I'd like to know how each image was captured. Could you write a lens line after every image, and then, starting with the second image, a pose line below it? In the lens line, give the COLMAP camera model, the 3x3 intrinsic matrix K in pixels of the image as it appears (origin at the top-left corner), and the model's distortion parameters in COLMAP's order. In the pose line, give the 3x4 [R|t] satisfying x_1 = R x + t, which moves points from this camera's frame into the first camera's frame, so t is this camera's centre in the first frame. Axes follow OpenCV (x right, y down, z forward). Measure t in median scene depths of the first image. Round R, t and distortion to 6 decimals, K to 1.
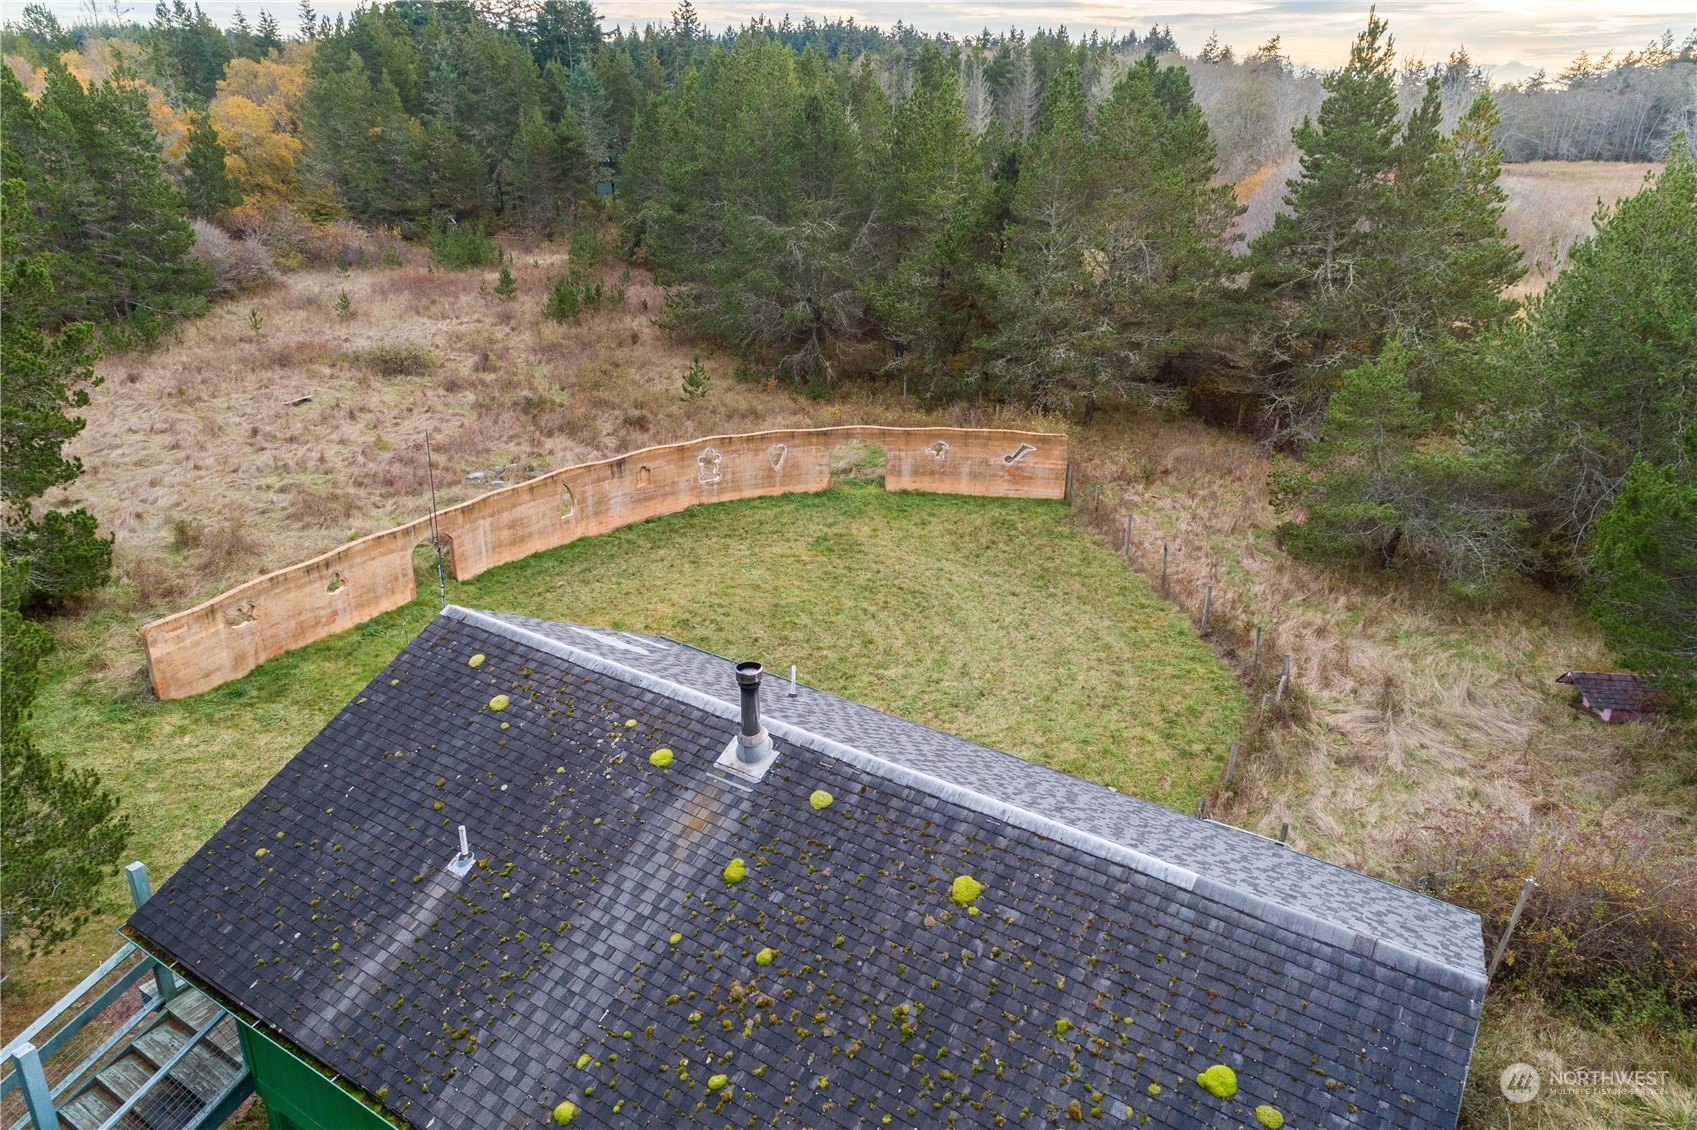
lens RADIAL K [[1135.3, 0, 842.0], [0, 1135.3, 567.0], [0, 0, 1]] dist [0.029554, 0.005279]
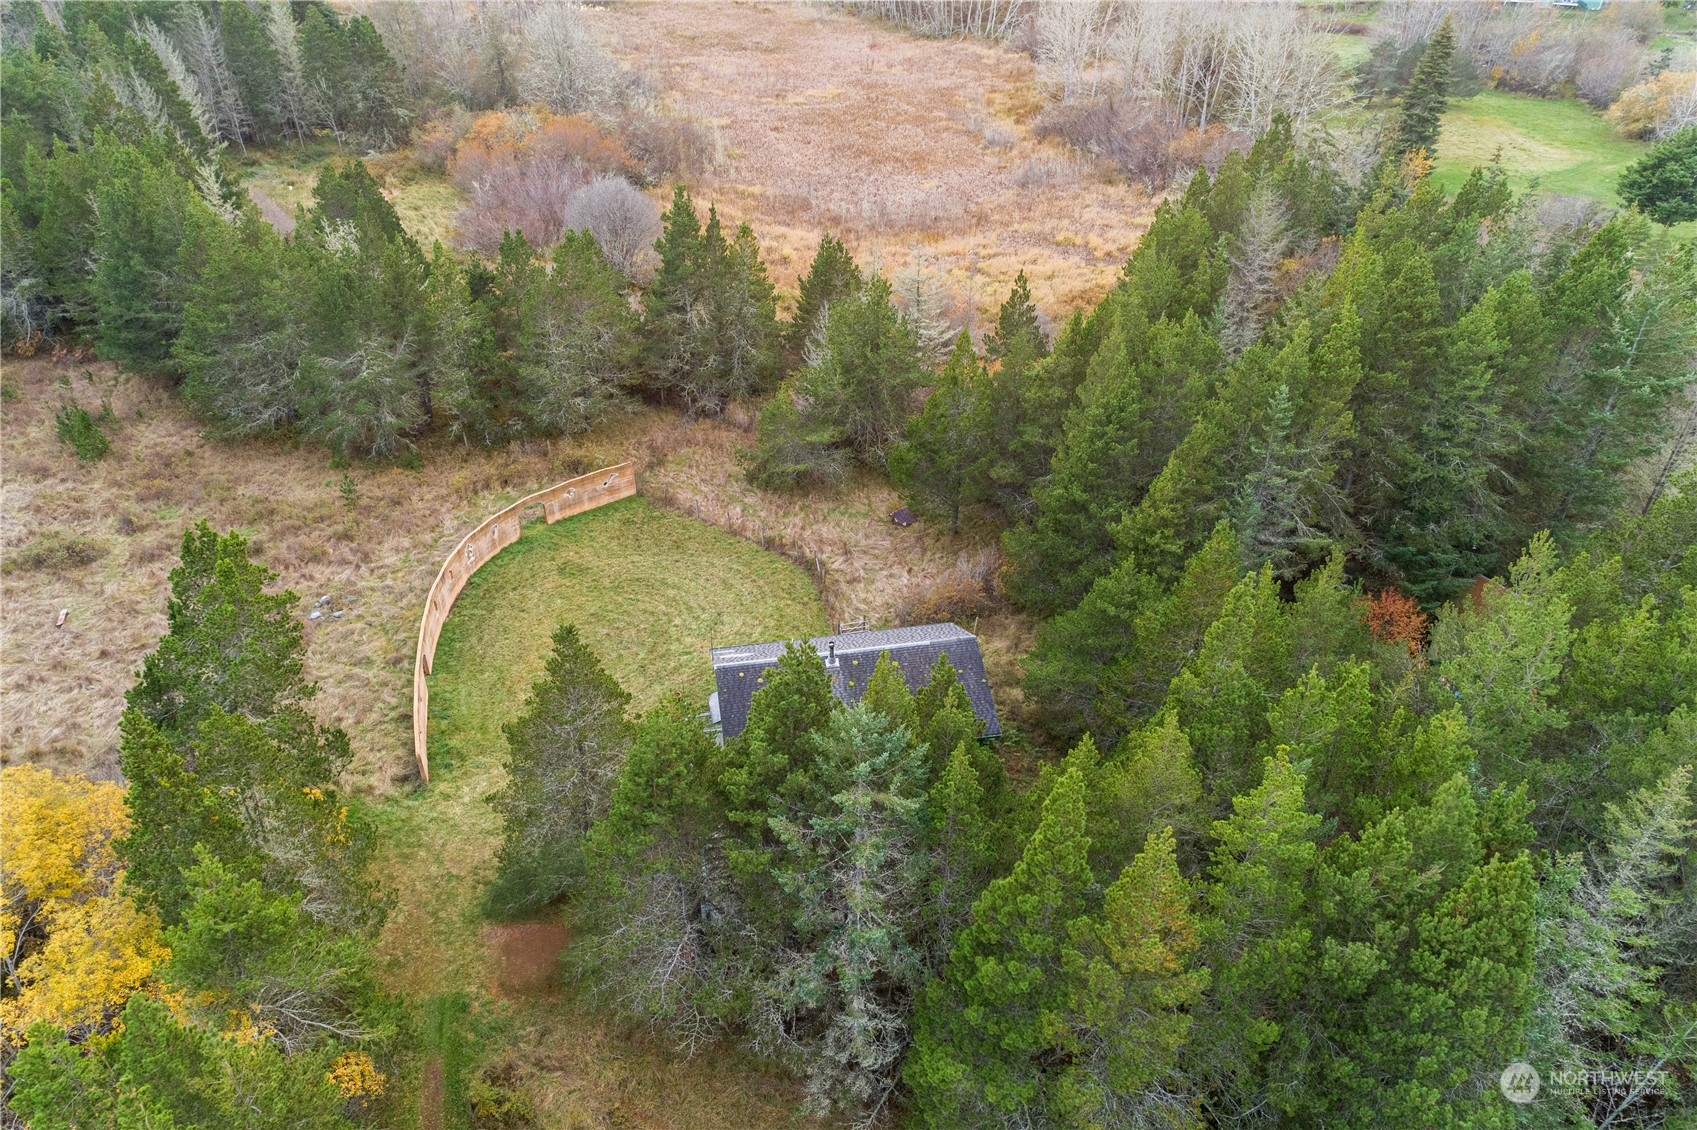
lens RADIAL K [[1135.3, 0, 850.3], [0, 1135.3, 563.0], [0, 0, 1]] dist [0.029554, 0.005279]
pose [[0.726002, -0.393020, 0.564320, -0.749936], [0.278697, 0.918341, 0.281031, -0.443647], [-0.628689, -0.046754, 0.776250, -0.766718]]
